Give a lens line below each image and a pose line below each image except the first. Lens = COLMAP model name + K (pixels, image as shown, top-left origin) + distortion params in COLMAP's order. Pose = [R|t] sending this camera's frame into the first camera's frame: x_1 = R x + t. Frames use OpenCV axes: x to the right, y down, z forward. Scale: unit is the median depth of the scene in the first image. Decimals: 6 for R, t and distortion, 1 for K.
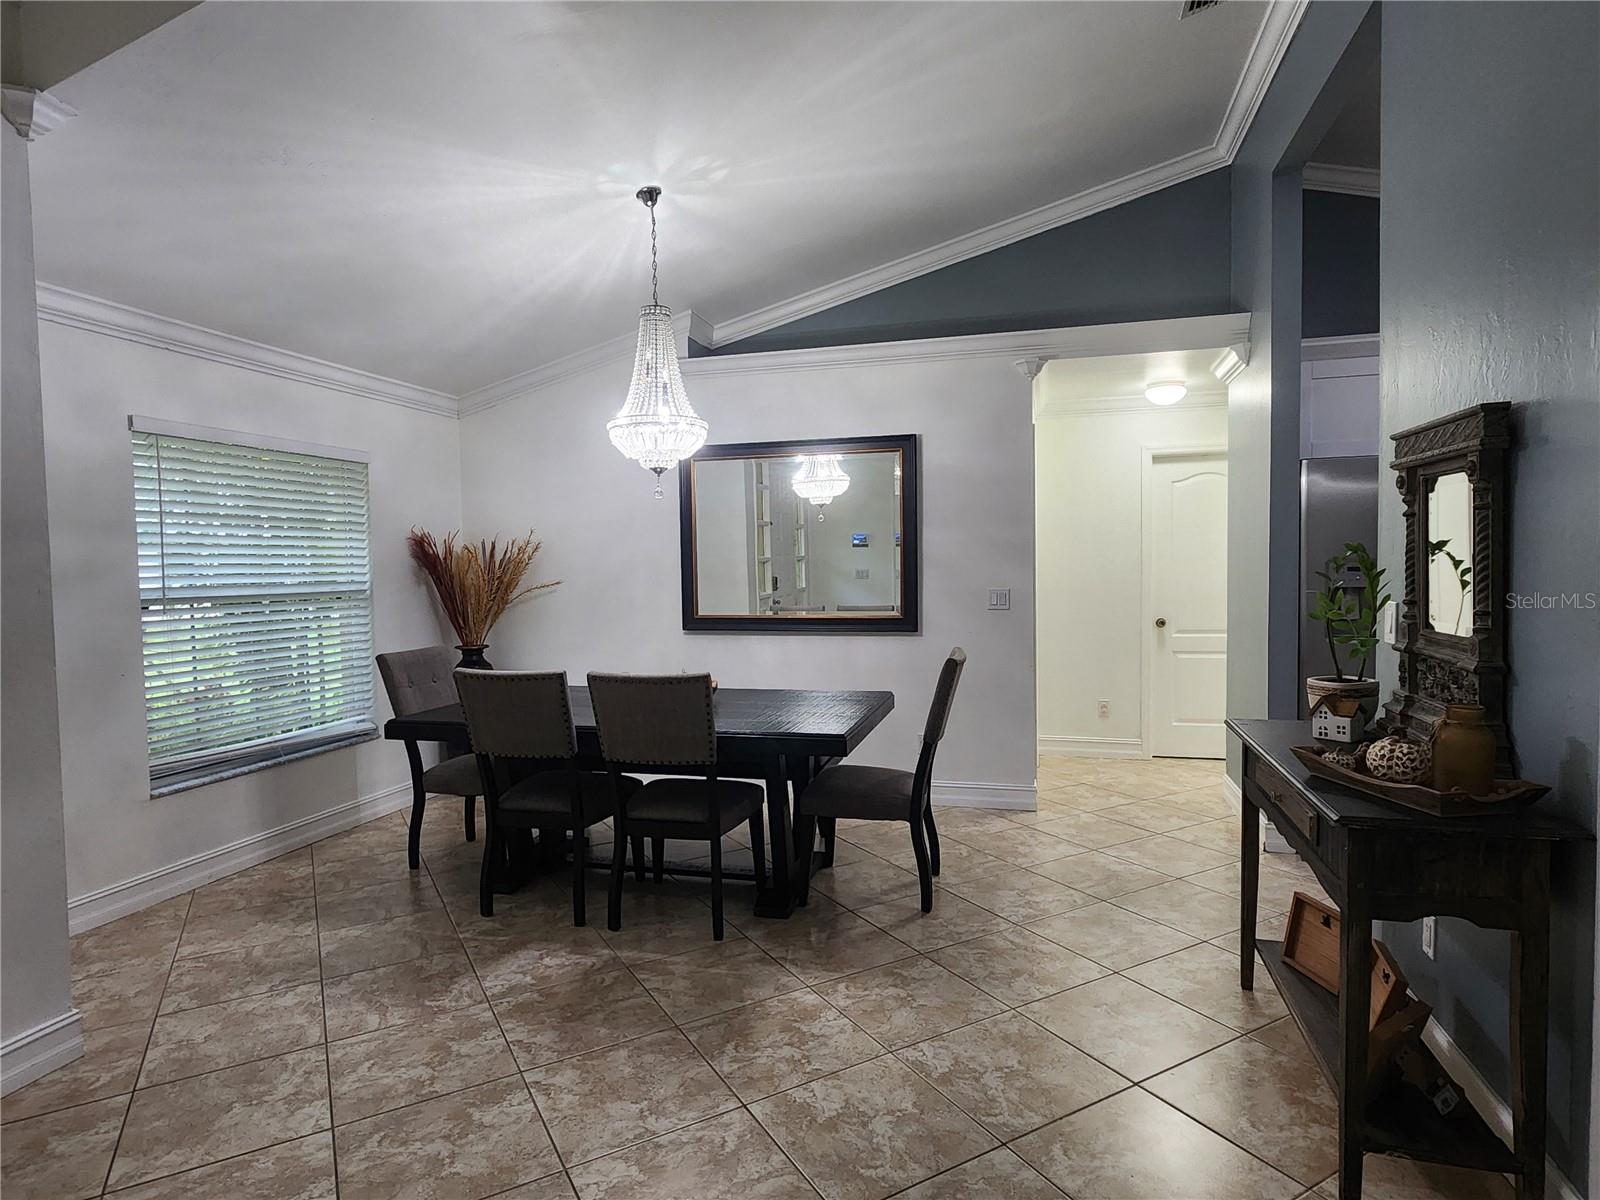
lens RADIAL K [[891.2, 0, 799.7], [0, 891.2, 601.5], [0, 0, 1]] dist [-0.000671, 0.000513]
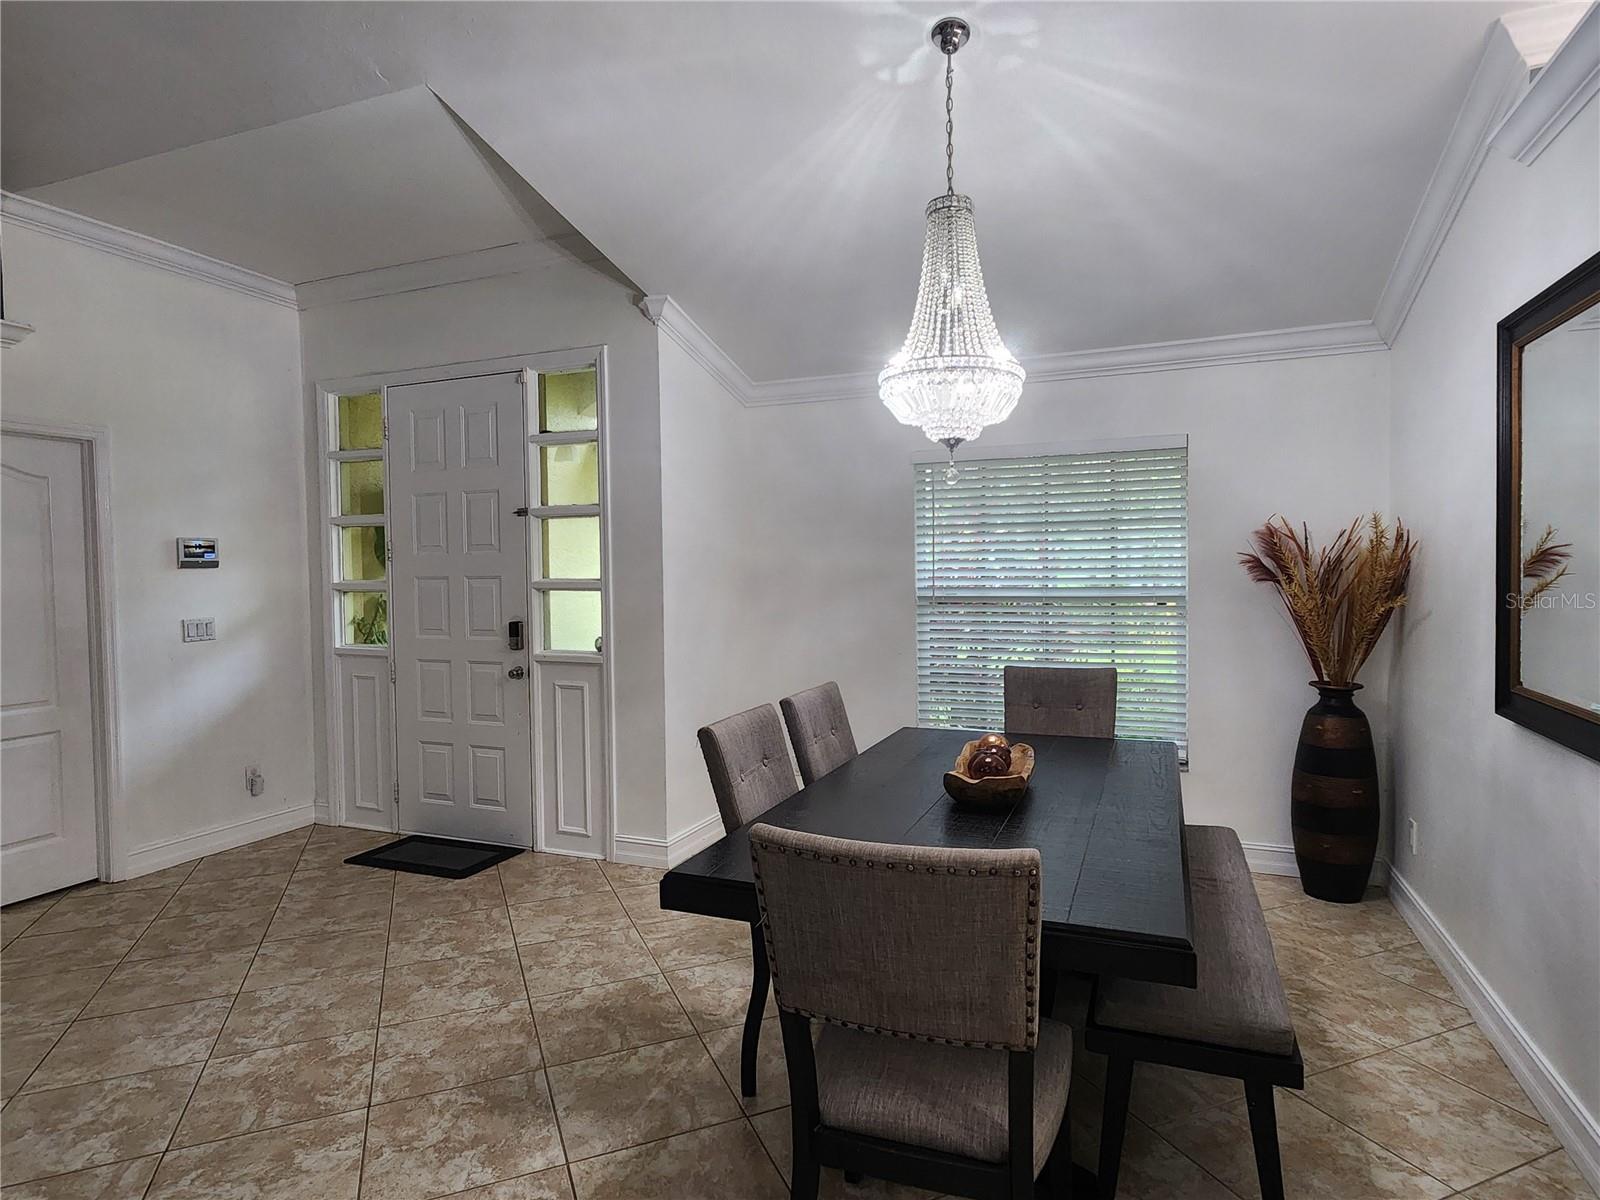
lens RADIAL K [[891.2, 0, 799.4], [0, 891.2, 600.4], [0, 0, 1]] dist [-0.000671, 0.000513]
pose [[-0.123347, 0.052690, -0.990964, 0.578523], [-0.027256, 0.998033, 0.056459, -0.067611], [0.991989, 0.033974, -0.121668, 1.053021]]
